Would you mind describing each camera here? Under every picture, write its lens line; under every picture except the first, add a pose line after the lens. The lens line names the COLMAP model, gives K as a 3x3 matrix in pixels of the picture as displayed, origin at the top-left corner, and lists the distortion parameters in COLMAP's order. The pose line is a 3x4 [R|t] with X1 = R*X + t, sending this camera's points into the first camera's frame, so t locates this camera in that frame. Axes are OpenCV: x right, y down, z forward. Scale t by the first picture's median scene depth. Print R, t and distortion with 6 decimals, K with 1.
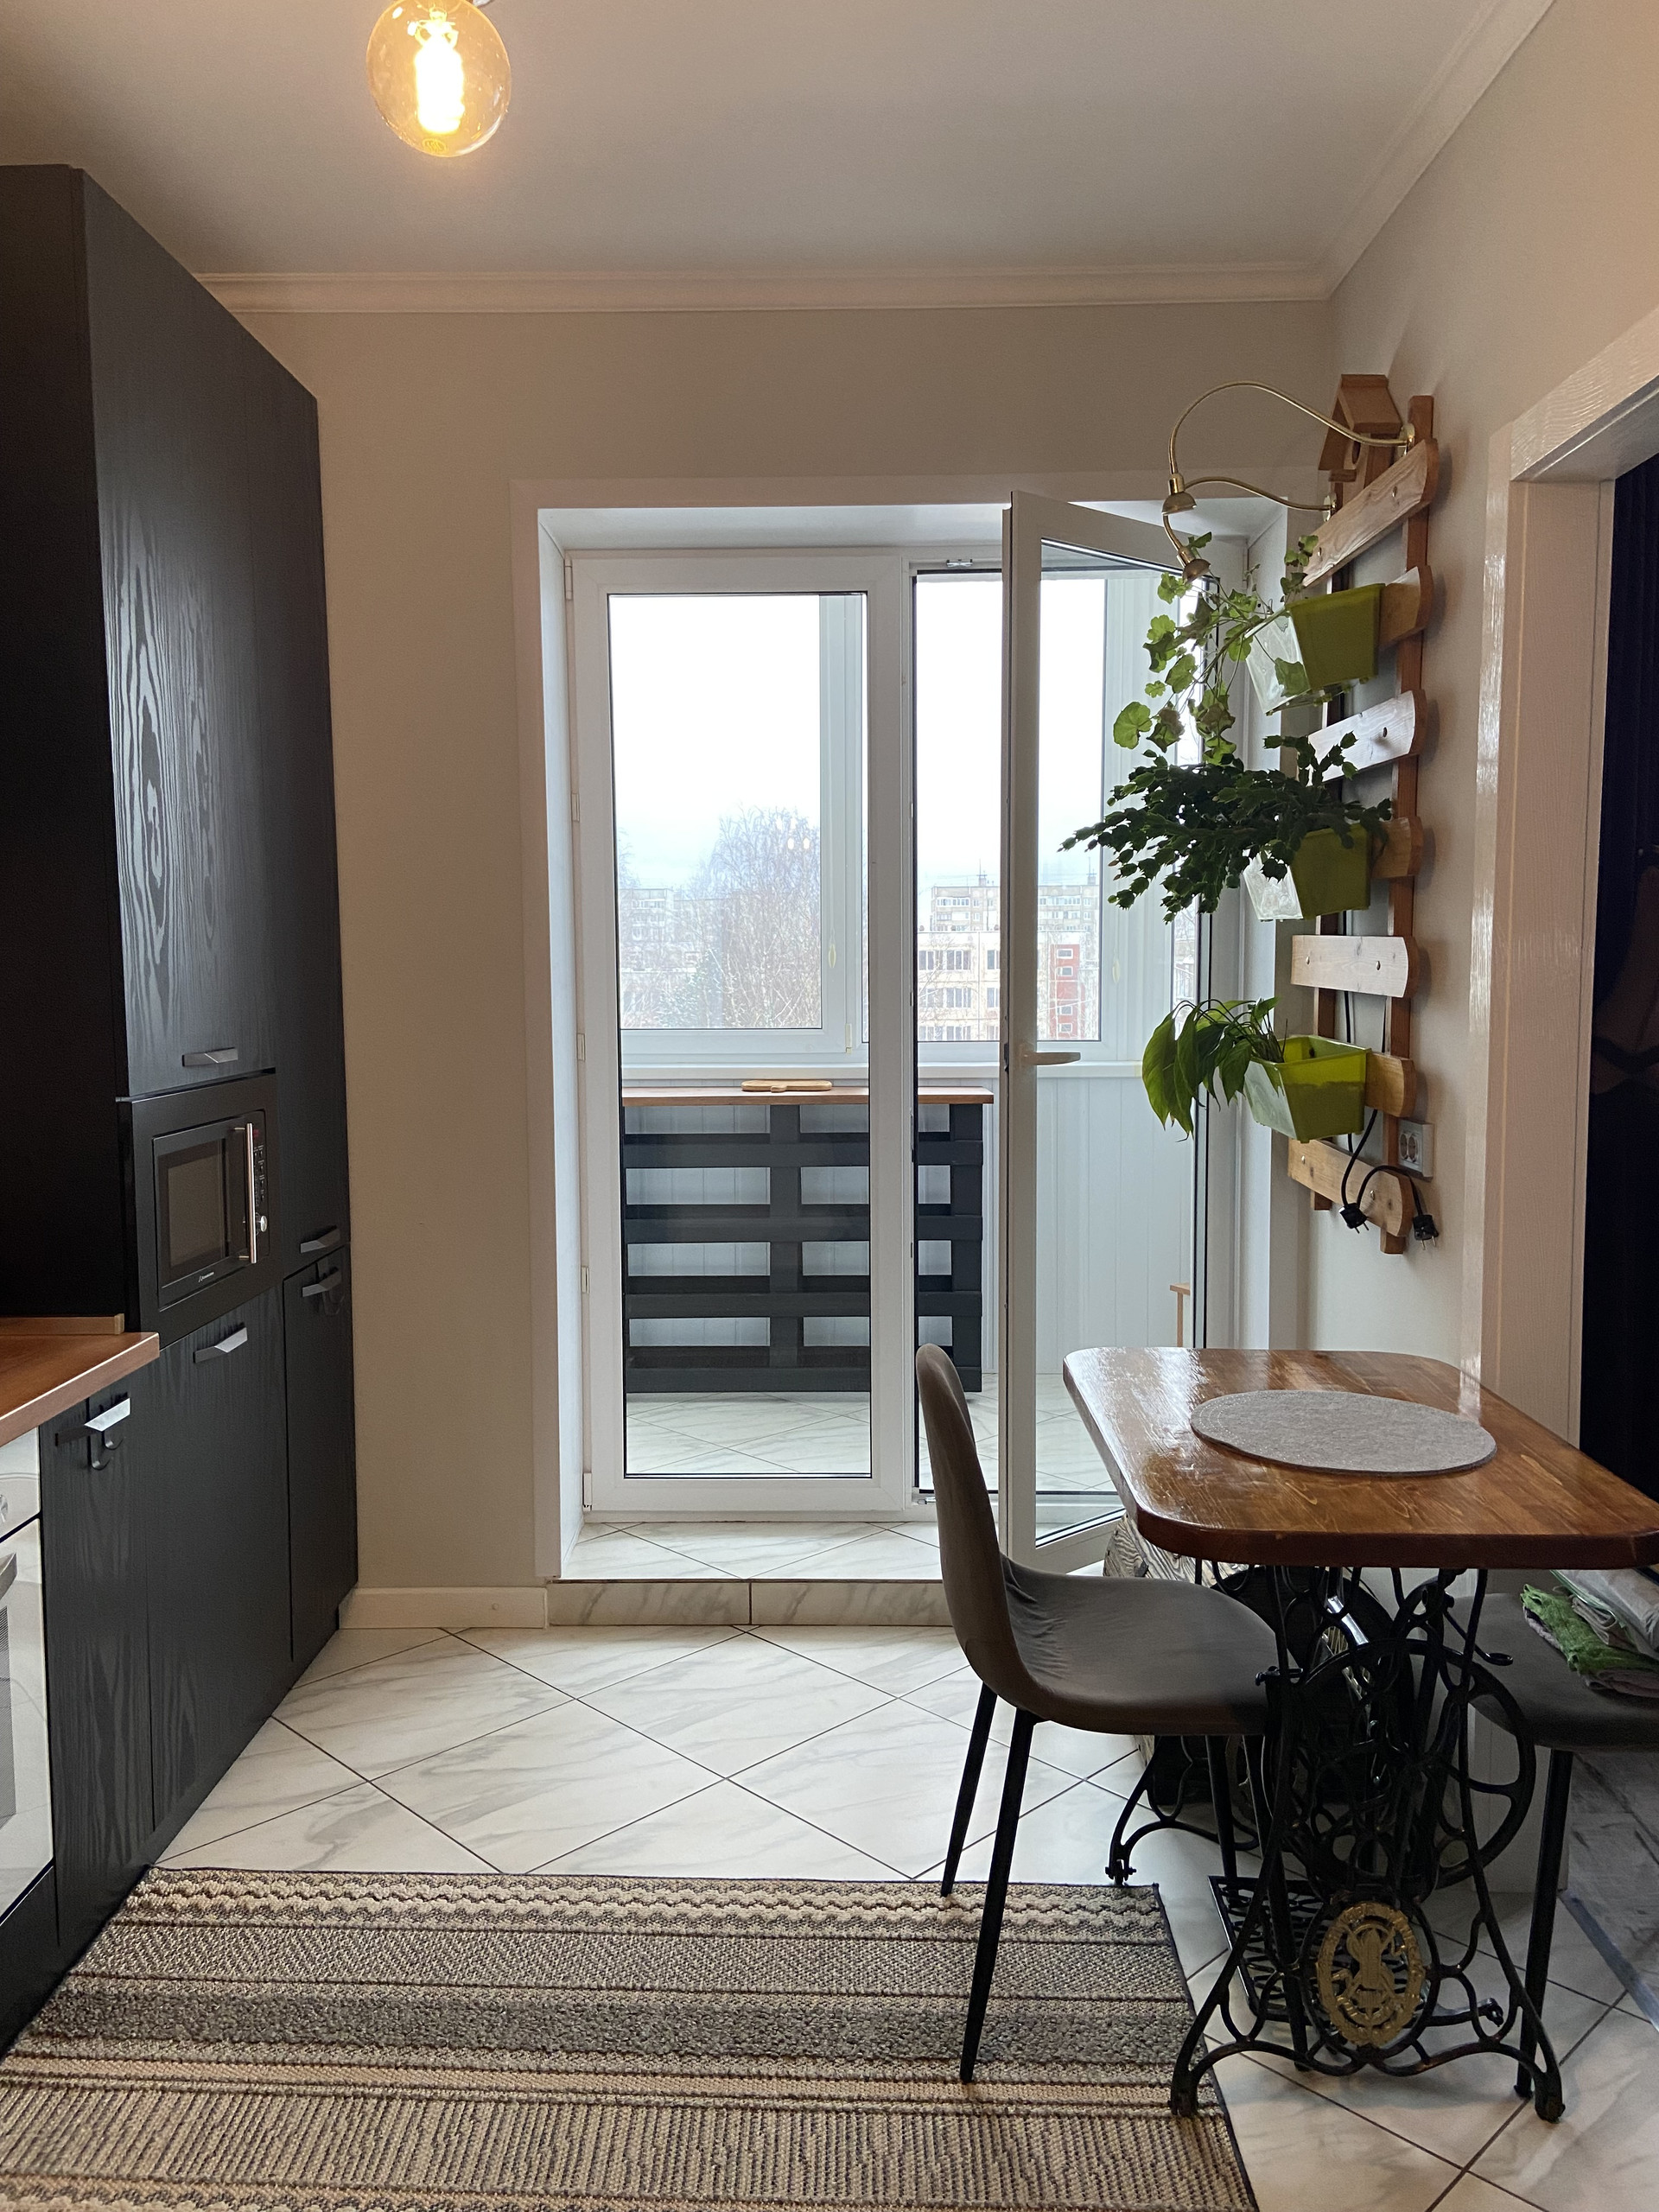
lens RADIAL K [[1669.5, 0, 834.9], [0, 1669.5, 1089.2], [0, 0, 1]] dist [0.056758, -0.062380]
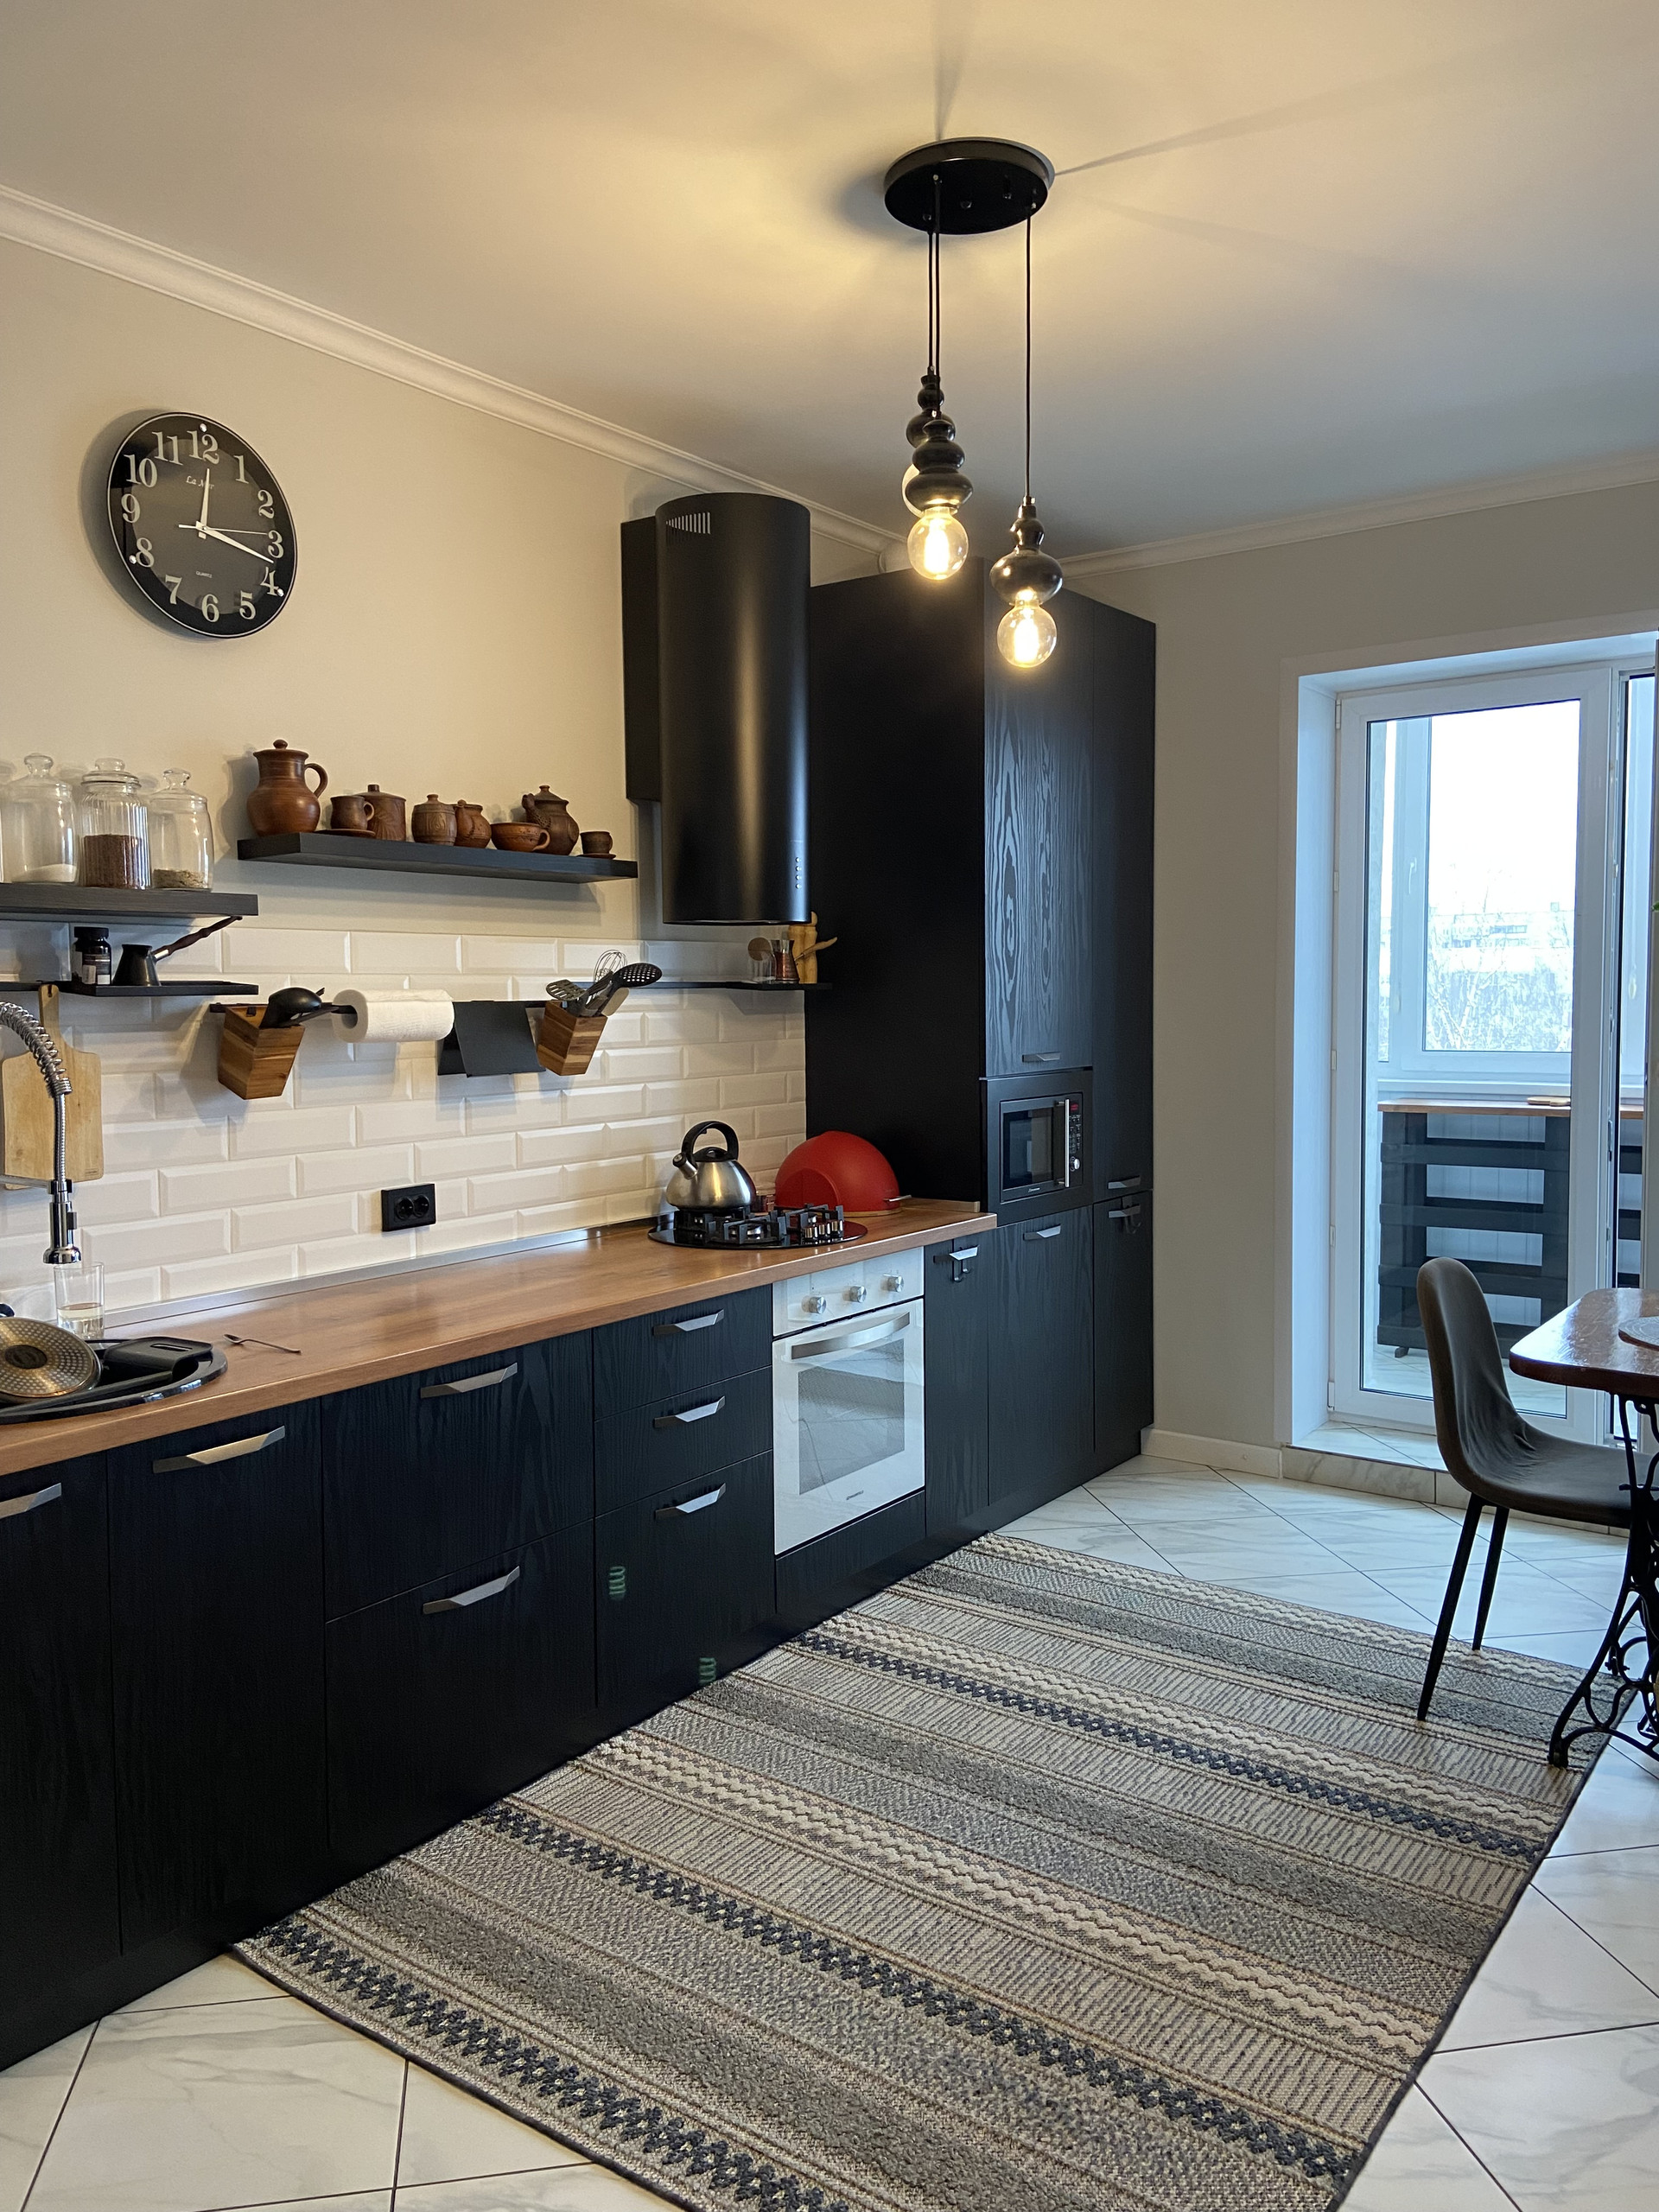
lens RADIAL K [[1669.5, 0, 826.4], [0, 1669.5, 1105.1], [0, 0, 1]] dist [0.056758, -0.062380]
pose [[0.824975, 0.035809, -0.564033, 0.397793], [-0.040525, 0.999170, 0.004161, 0.031041], [0.563714, 0.019425, 0.825742, -0.495264]]
